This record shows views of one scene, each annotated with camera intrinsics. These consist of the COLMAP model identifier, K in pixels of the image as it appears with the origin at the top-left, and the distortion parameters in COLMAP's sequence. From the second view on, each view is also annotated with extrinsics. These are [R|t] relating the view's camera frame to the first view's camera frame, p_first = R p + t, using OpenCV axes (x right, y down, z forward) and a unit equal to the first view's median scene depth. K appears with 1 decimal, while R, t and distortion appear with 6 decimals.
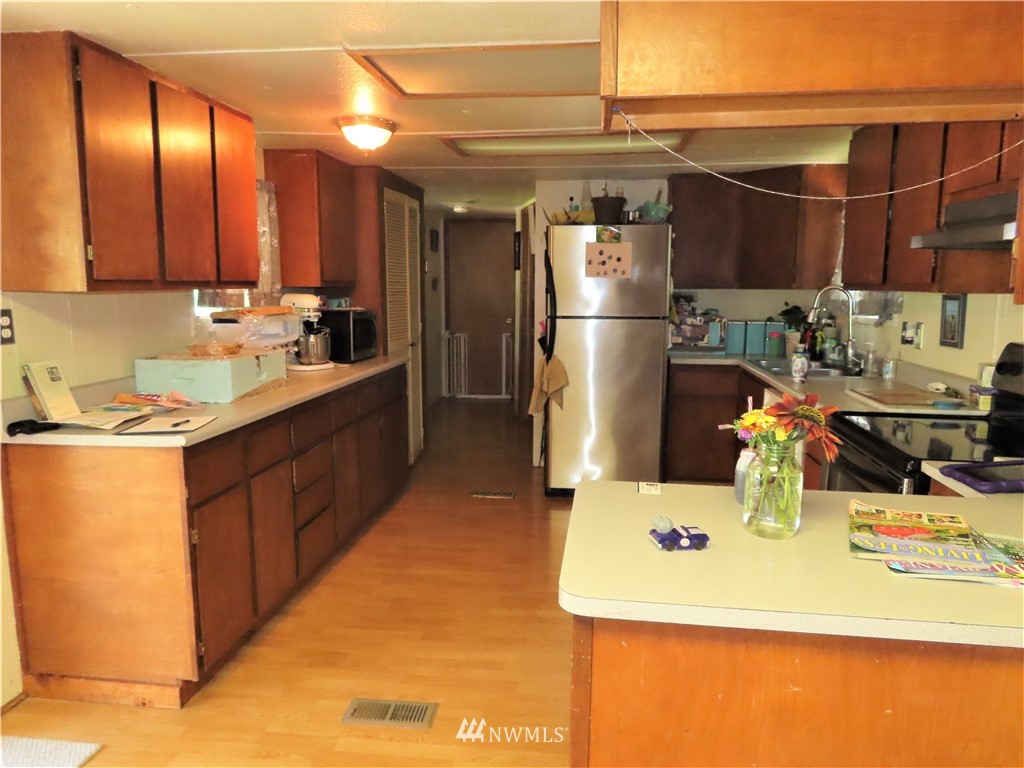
lens RADIAL K [[730.5, 0, 509.4], [0, 730.5, 385.9], [0, 0, 1]] dist [0.001693, 0.002880]
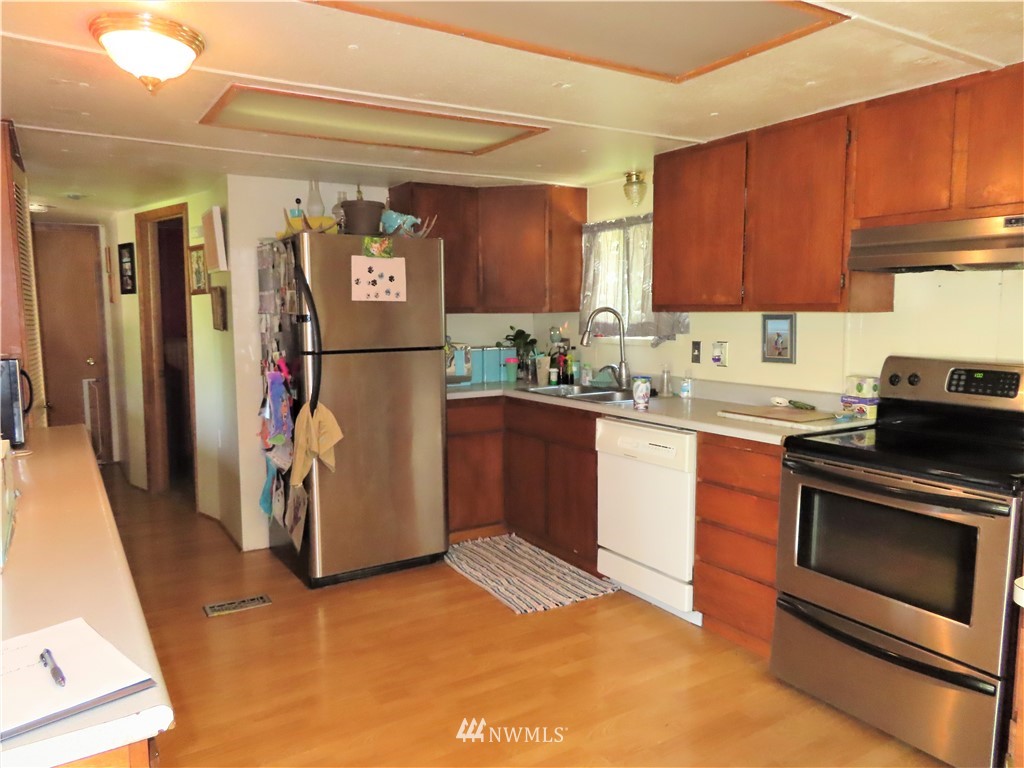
lens RADIAL K [[730.5, 0, 513.5], [0, 730.5, 387.8], [0, 0, 1]] dist [0.001693, 0.002880]
pose [[0.785693, -0.075724, 0.613965, -0.273730], [0.097404, 0.995243, -0.001898, -0.040234], [-0.610900, 0.061293, 0.789331, 0.306100]]
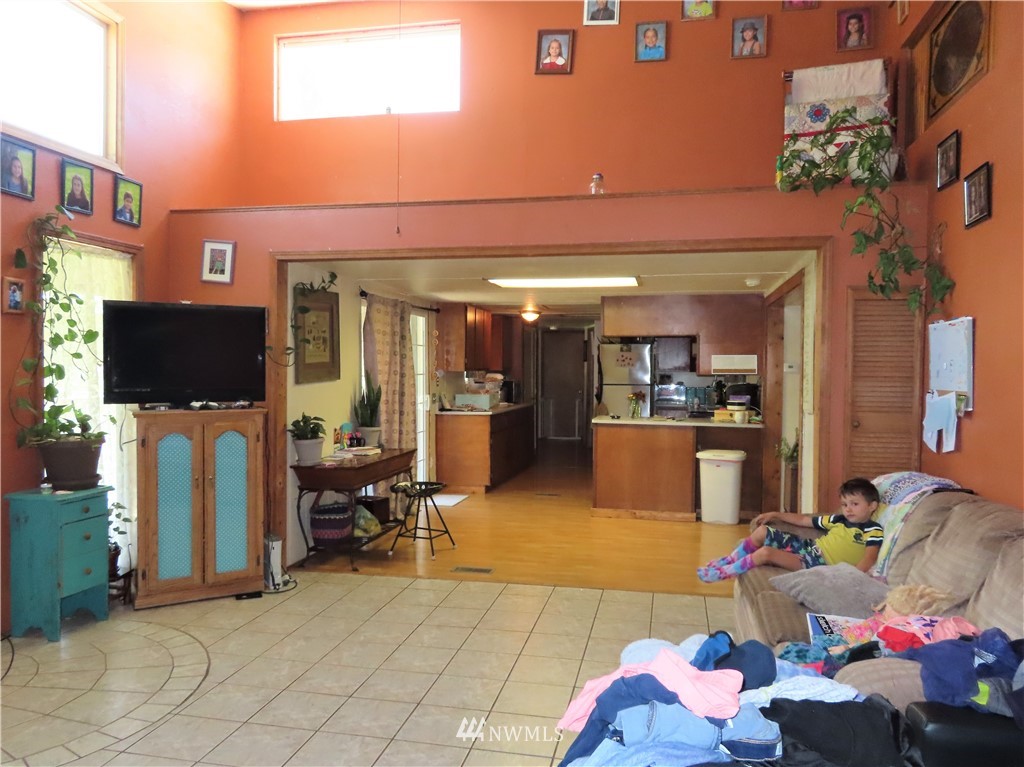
lens RADIAL K [[730.5, 0, 511.2], [0, 730.5, 379.7], [0, 0, 1]] dist [0.001693, 0.002880]
pose [[0.995891, 0.004652, -0.090440, -0.013957], [-0.015840, 0.992233, -0.123380, 0.187680], [0.089164, 0.124305, 0.988230, -1.349966]]
